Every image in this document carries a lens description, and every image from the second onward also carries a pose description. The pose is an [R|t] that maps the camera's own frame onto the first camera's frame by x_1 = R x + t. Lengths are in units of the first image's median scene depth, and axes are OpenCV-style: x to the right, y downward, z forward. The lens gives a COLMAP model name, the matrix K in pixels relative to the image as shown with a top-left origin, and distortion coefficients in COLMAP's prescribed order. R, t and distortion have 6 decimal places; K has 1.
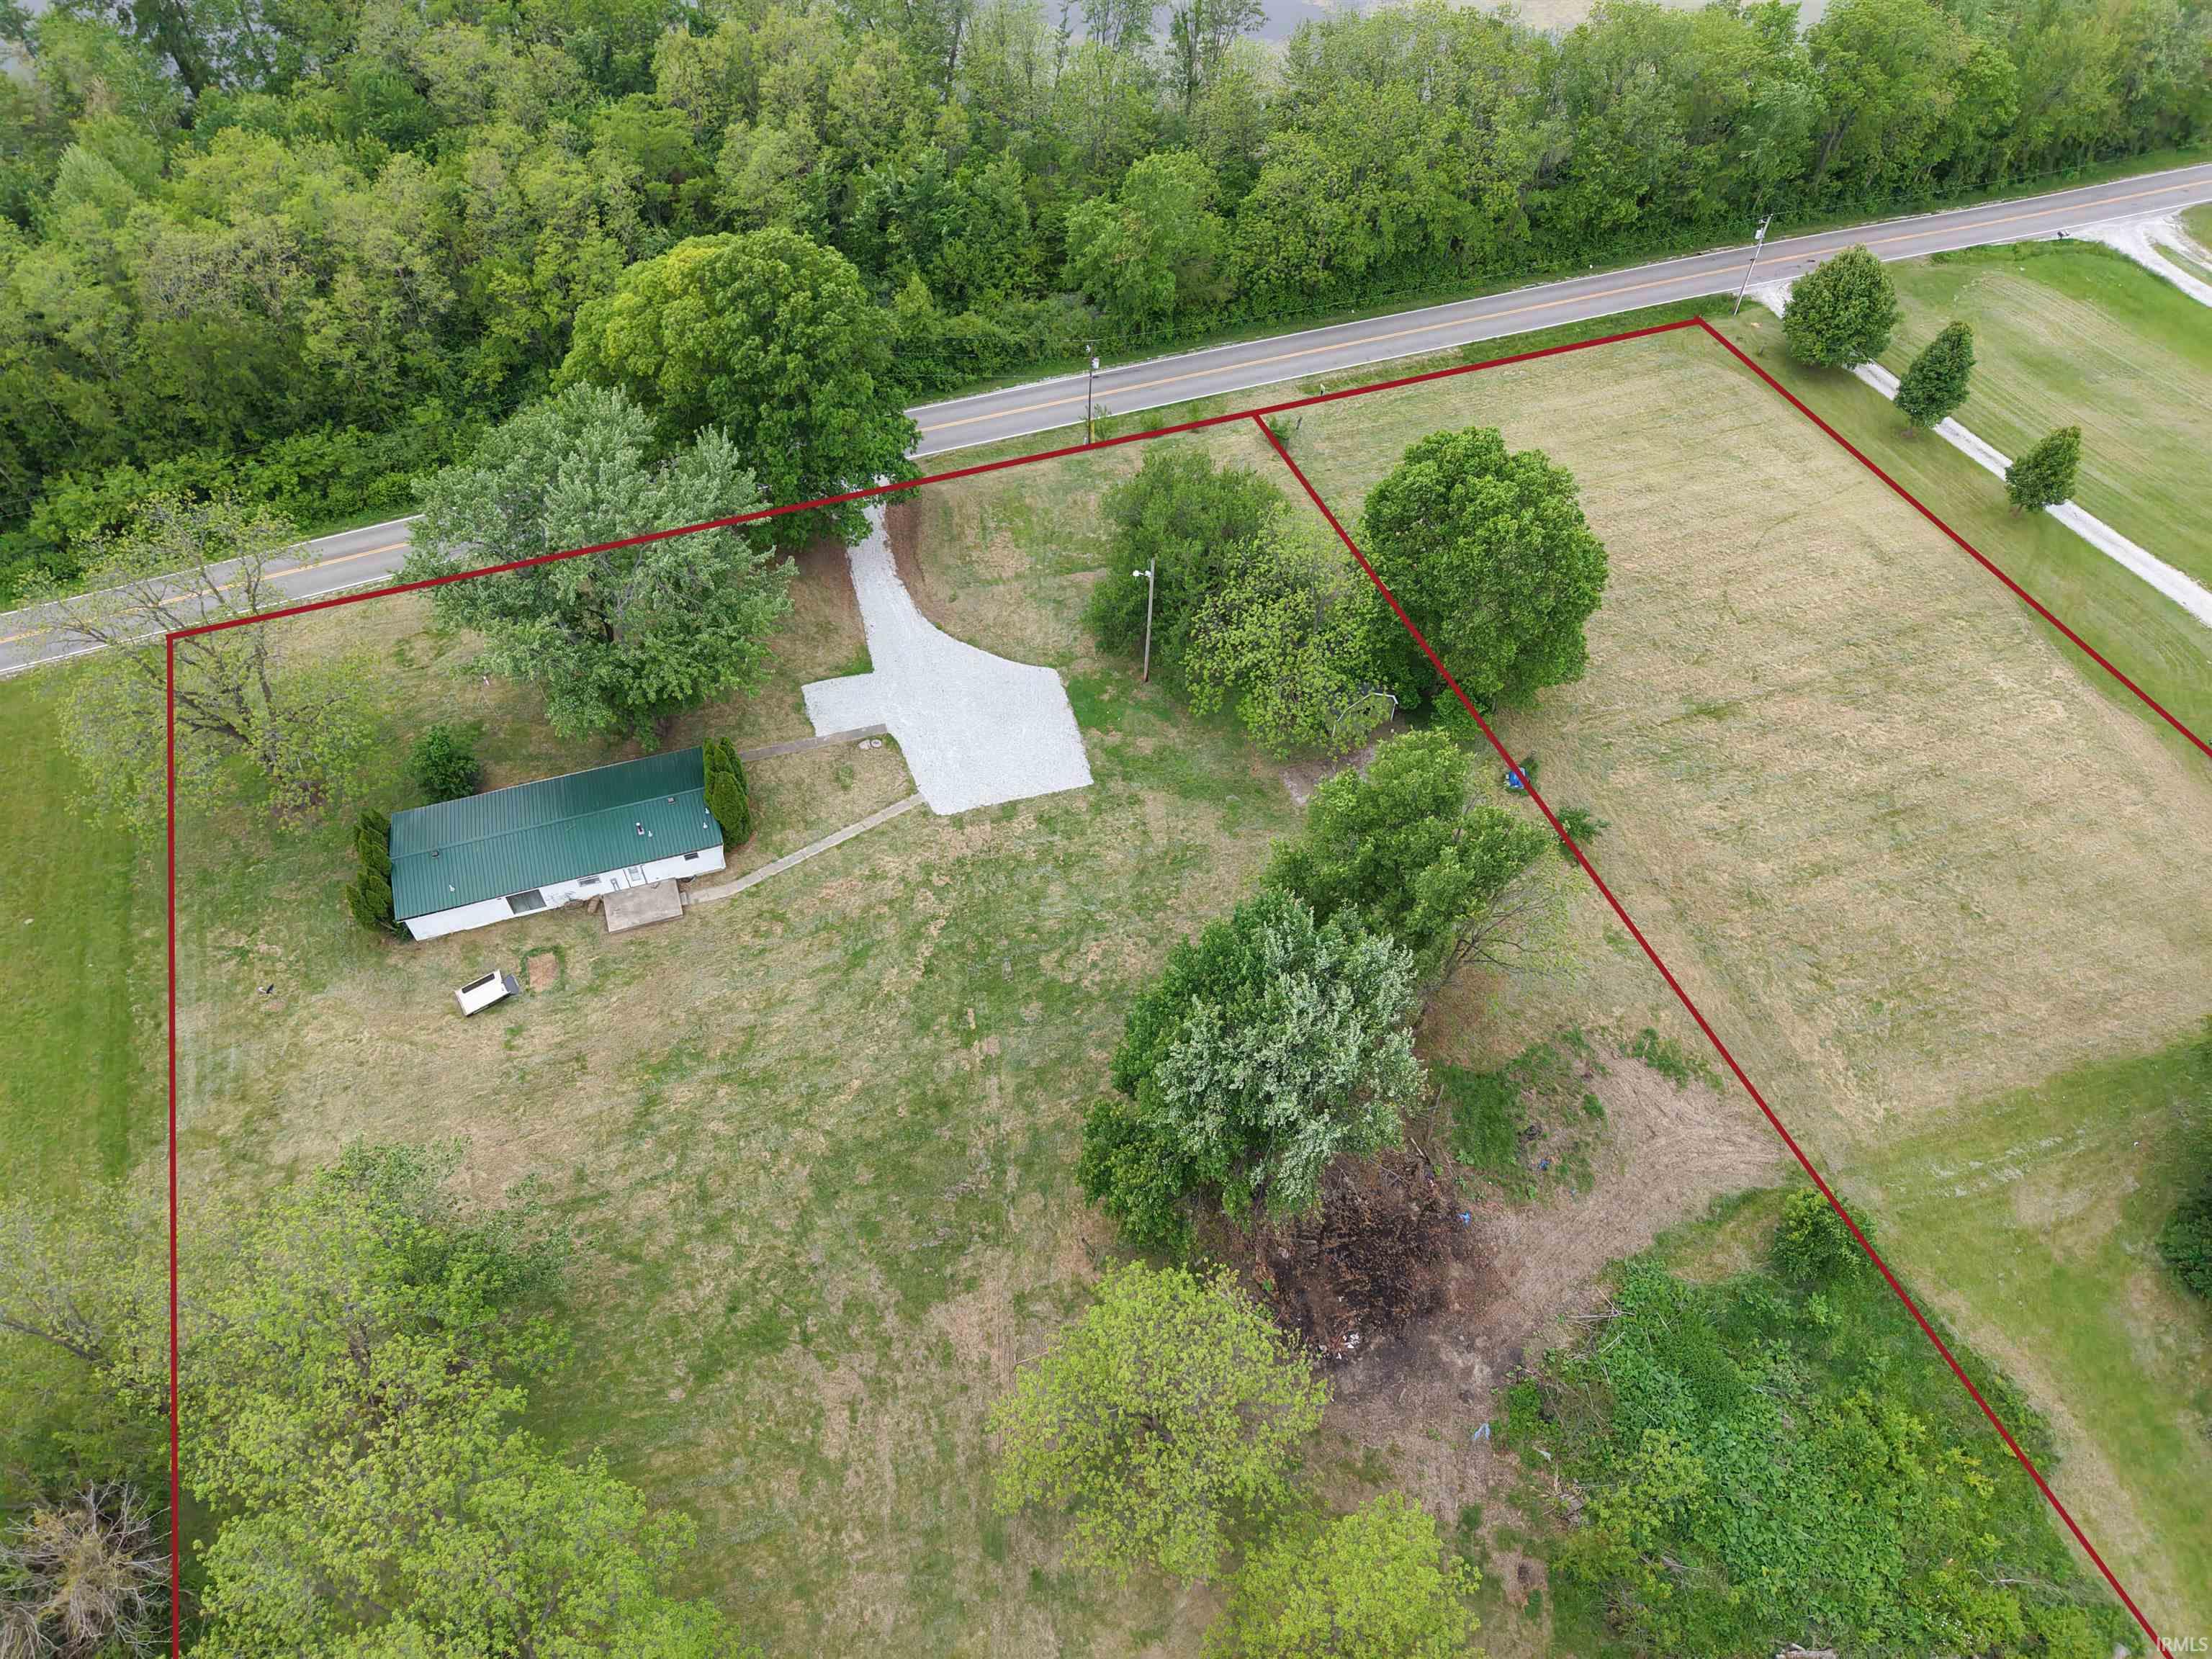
lens RADIAL K [[1484.3, 0, 1110.3], [0, 1484.3, 826.2], [0, 0, 1]] dist [0.024576, -0.026565]
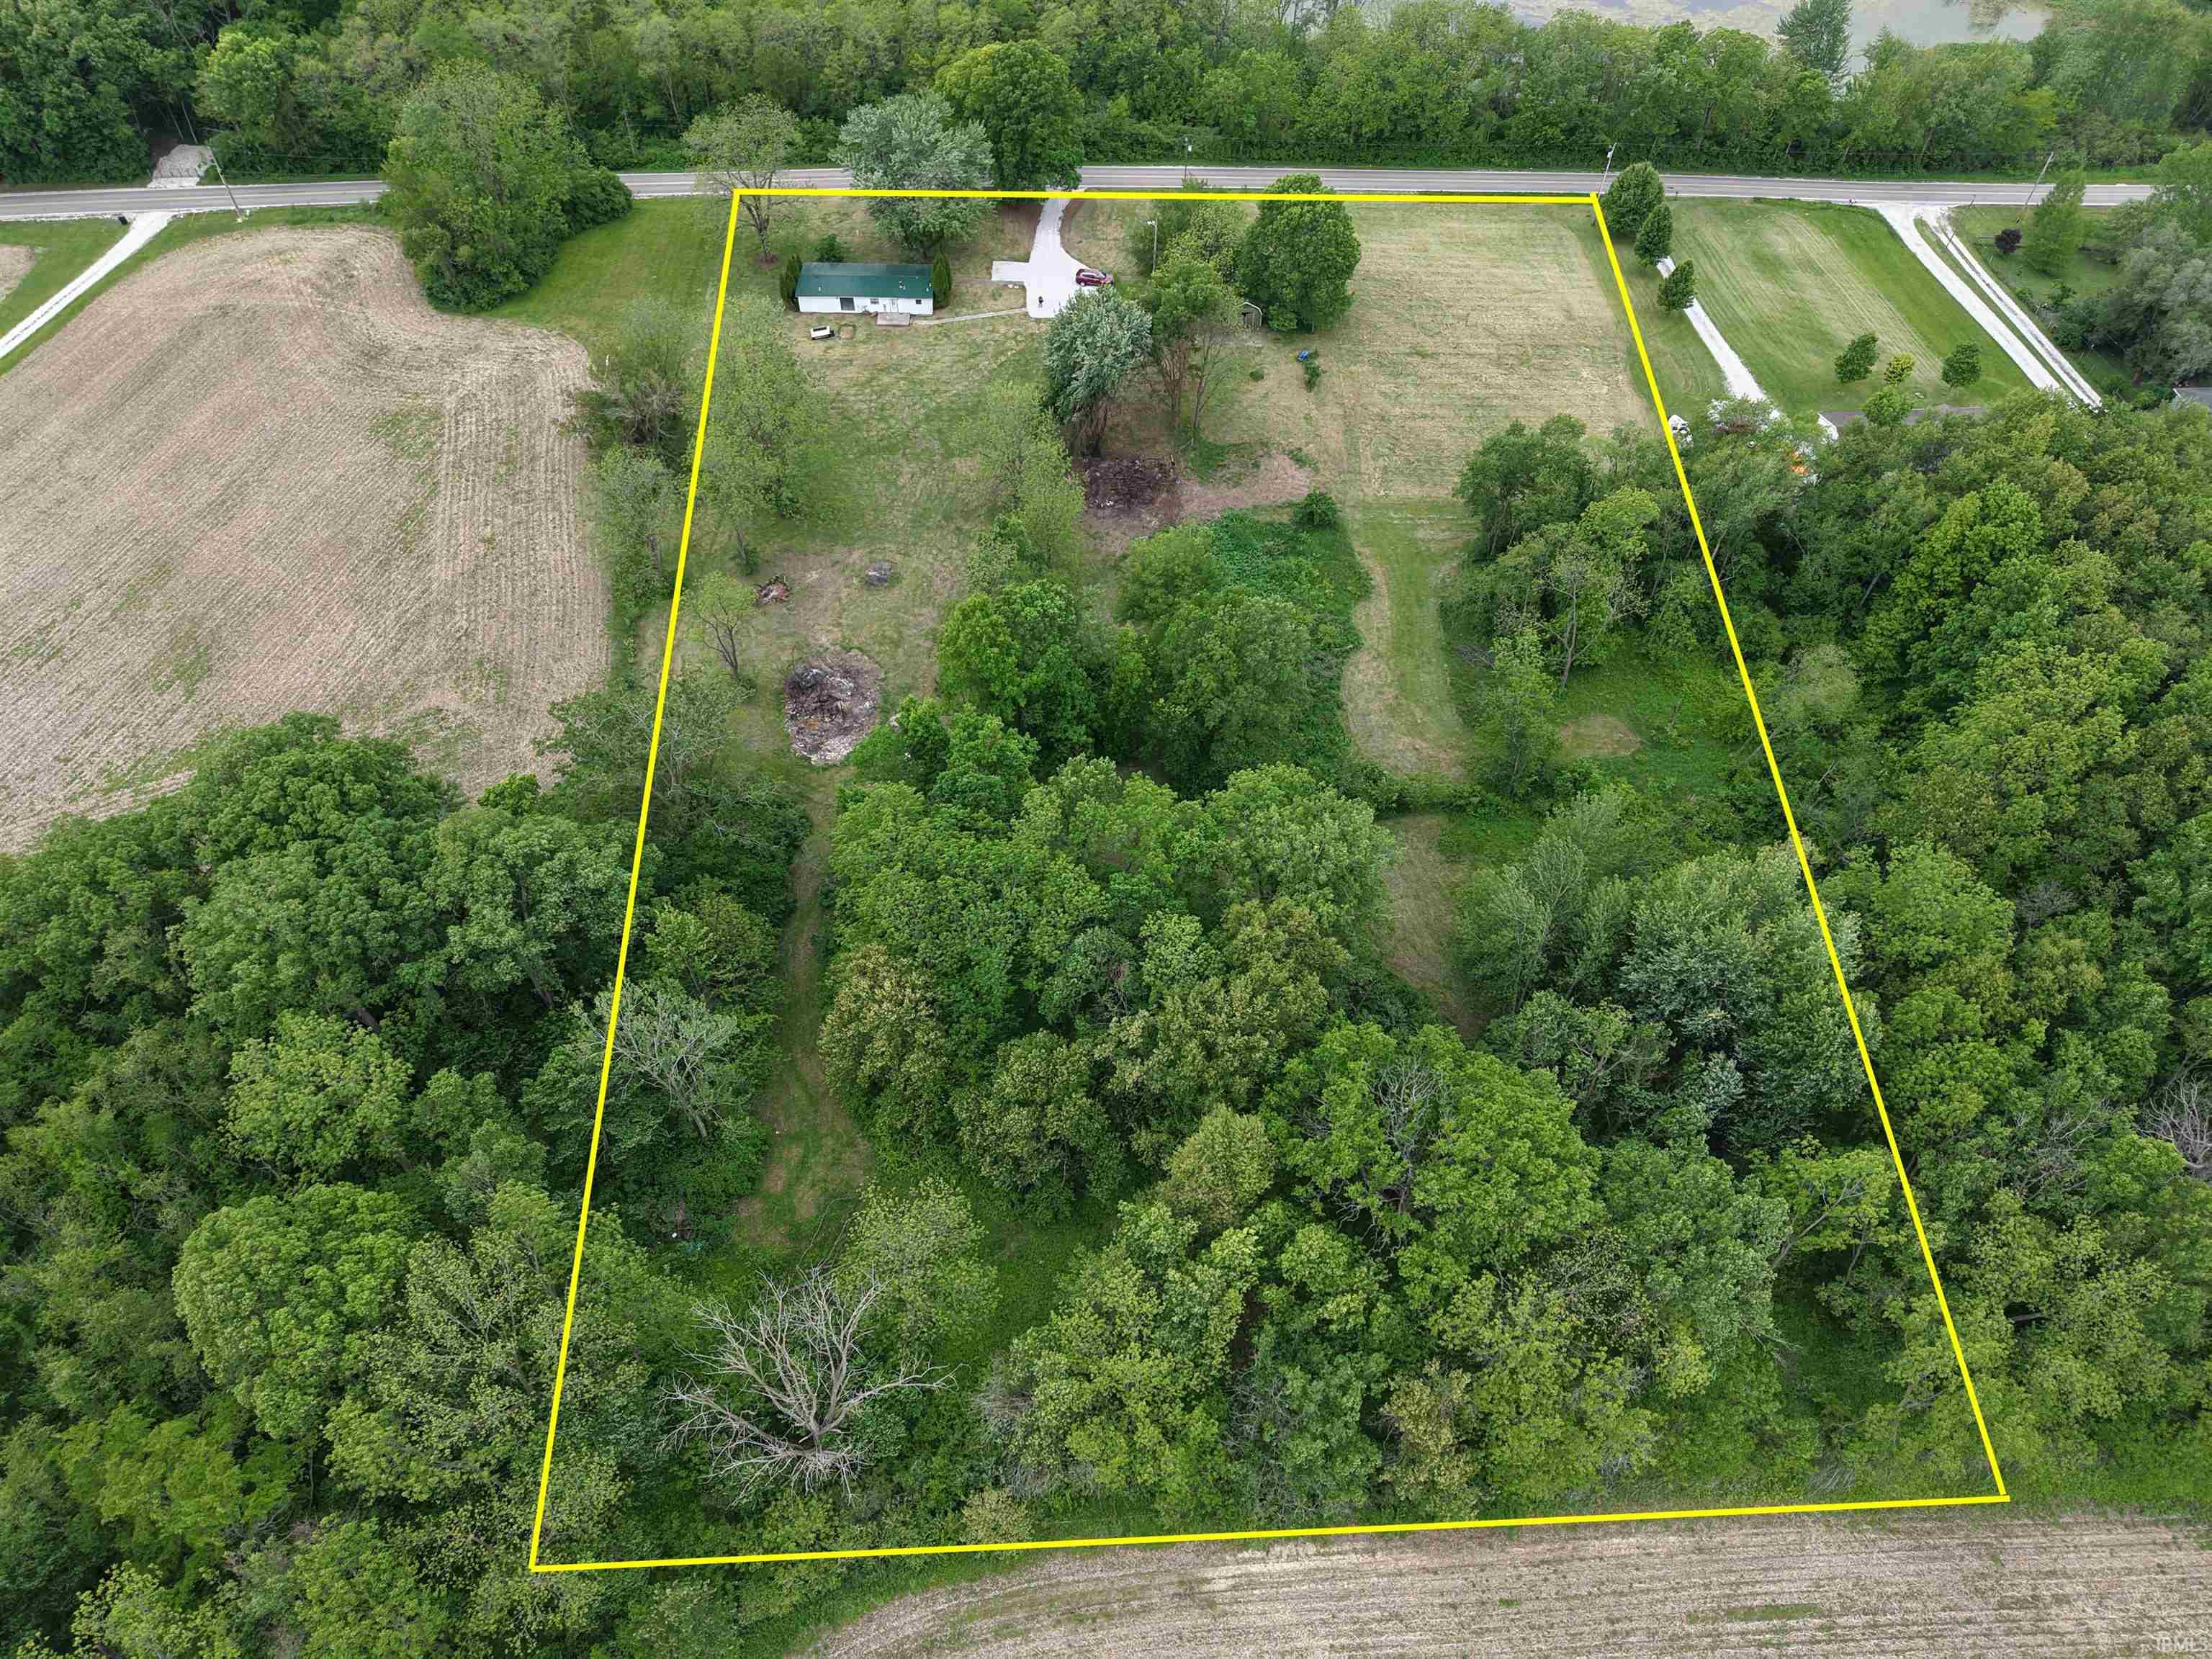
lens RADIAL K [[1484.3, 0, 1098.4], [0, 1484.3, 850.5], [0, 0, 1]] dist [0.024576, -0.026565]
pose [[0.942889, 0.257062, -0.211849, 0.635894], [-0.255469, 0.966171, 0.035343, 0.643076], [0.213767, 0.020796, 0.976663, -1.075111]]
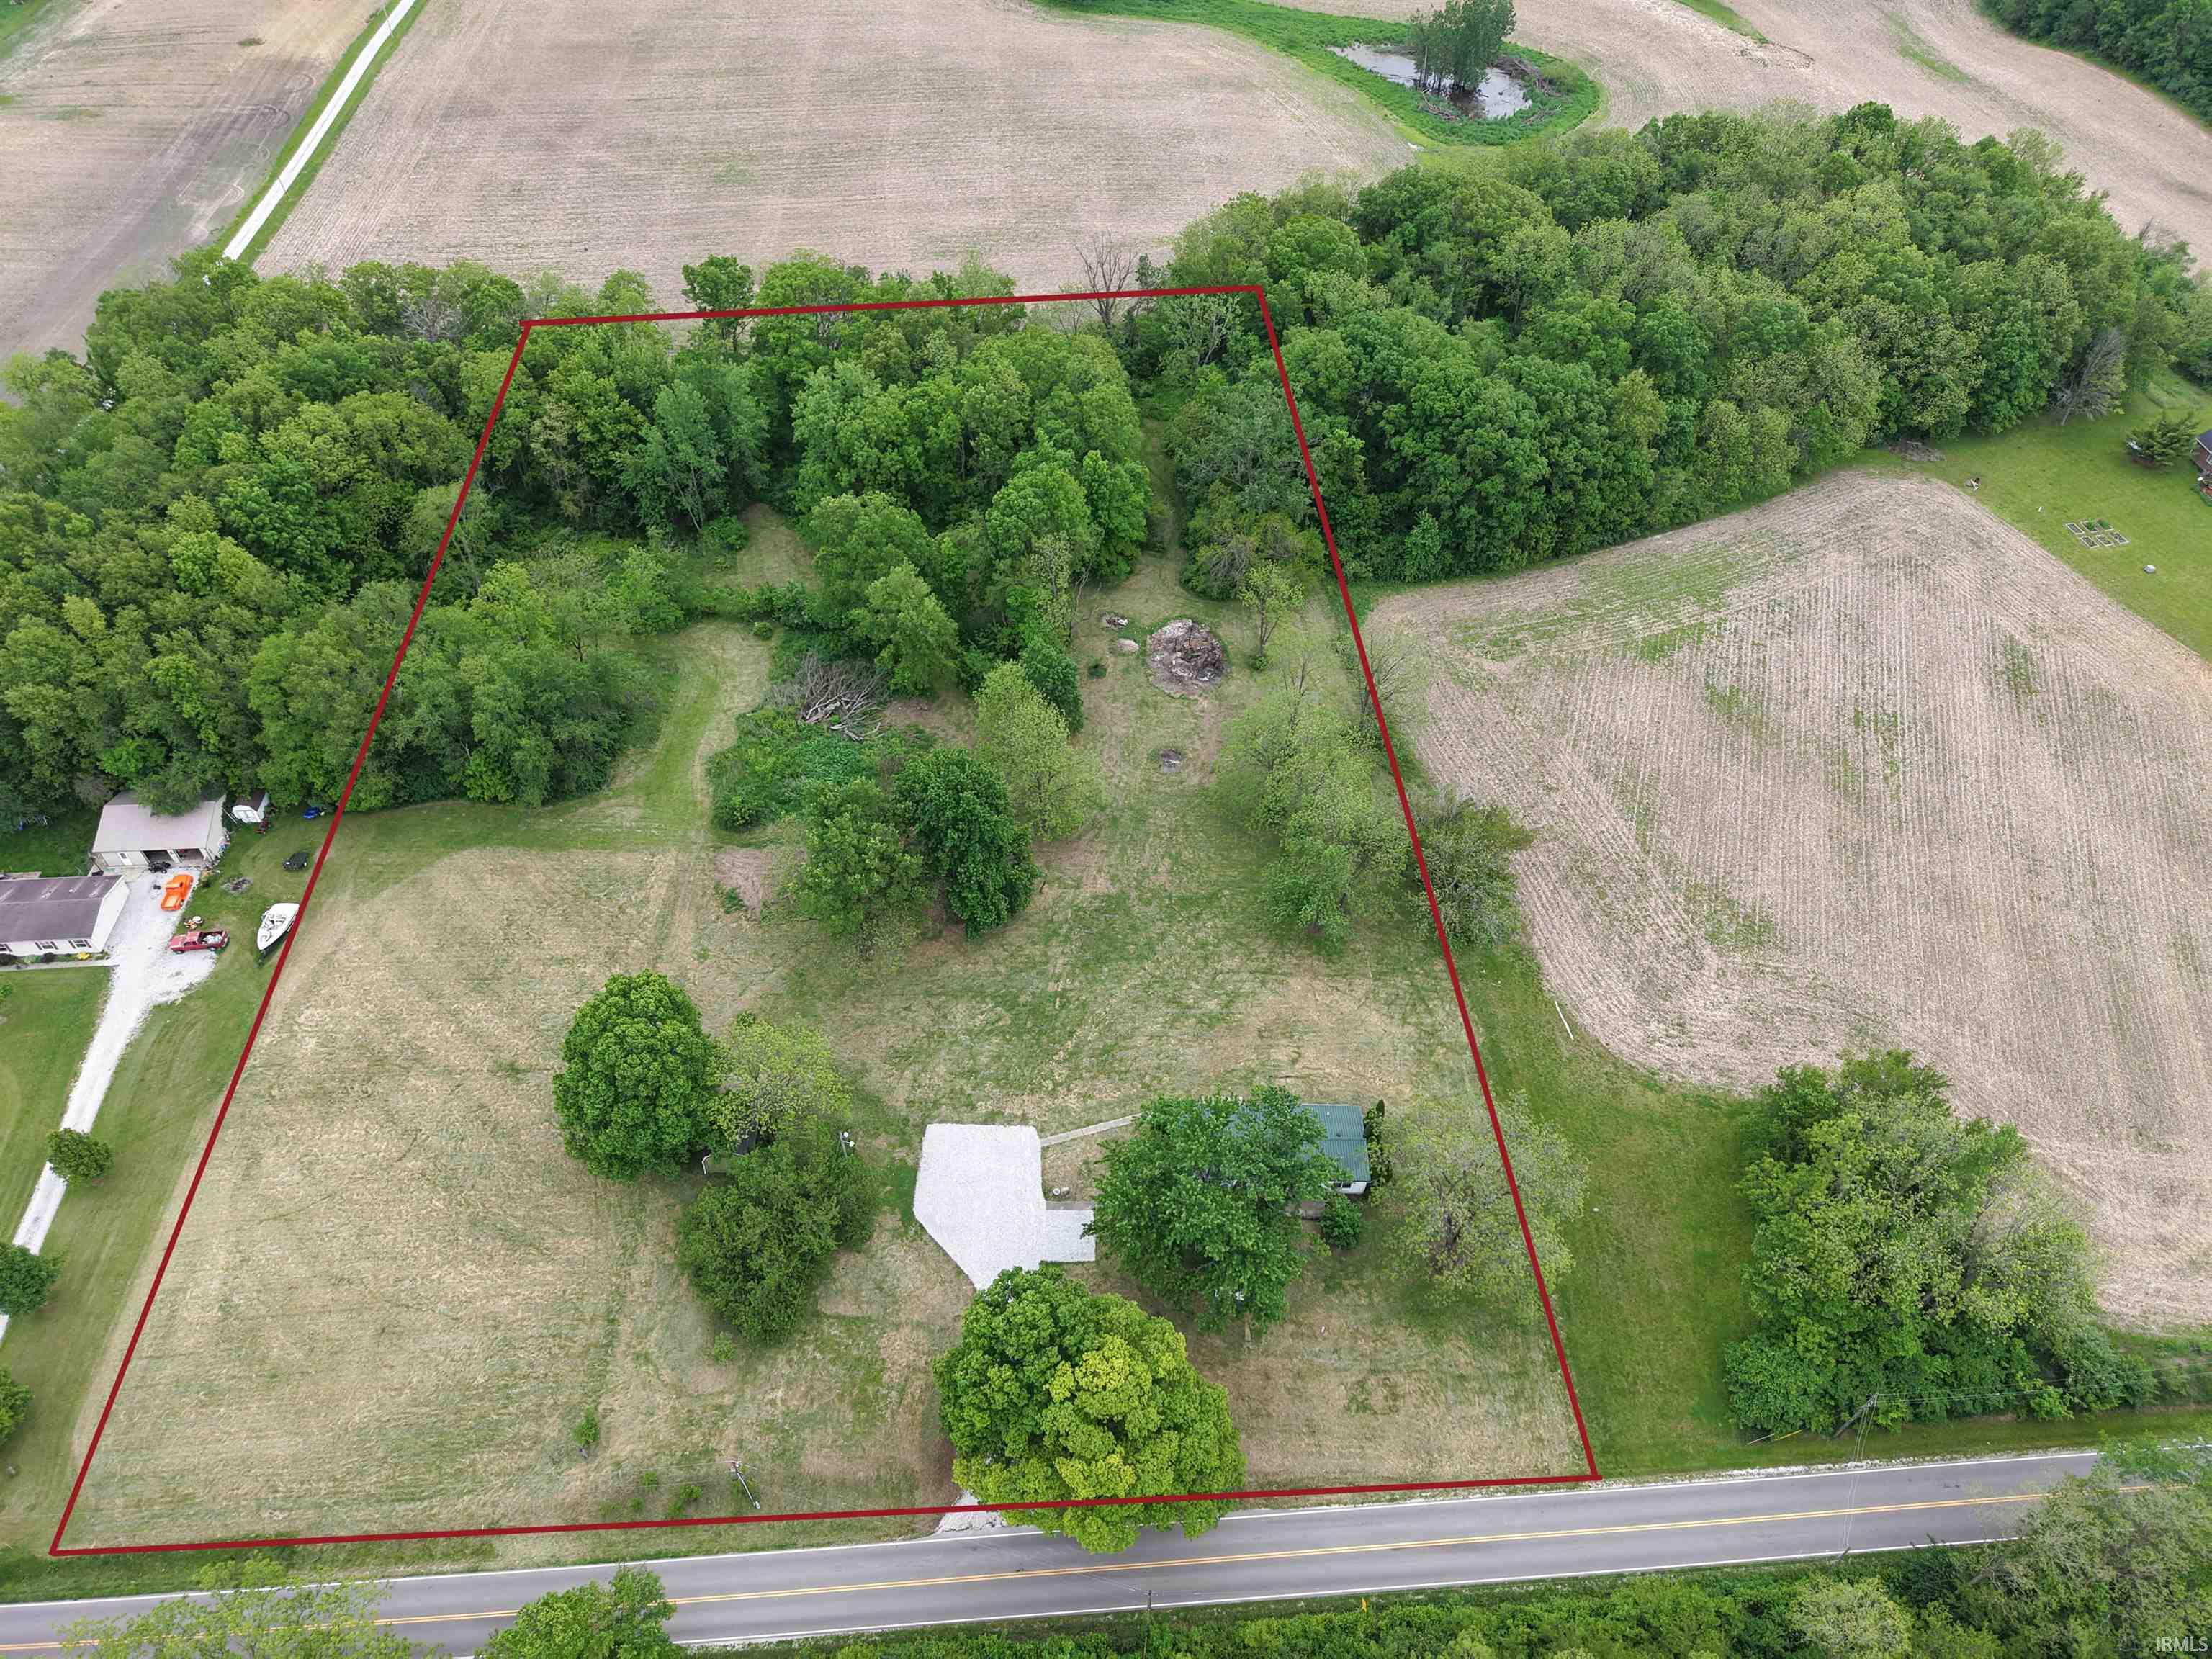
lens RADIAL K [[1484.3, 0, 1113.4], [0, 1484.3, 835.8], [0, 0, 1]] dist [0.024576, -0.026565]
pose [[-0.950054, -0.240983, 0.198304, -0.431646], [0.223749, -0.082992, 0.971107, -1.475192], [-0.217562, 0.966974, 0.132767, 0.491841]]
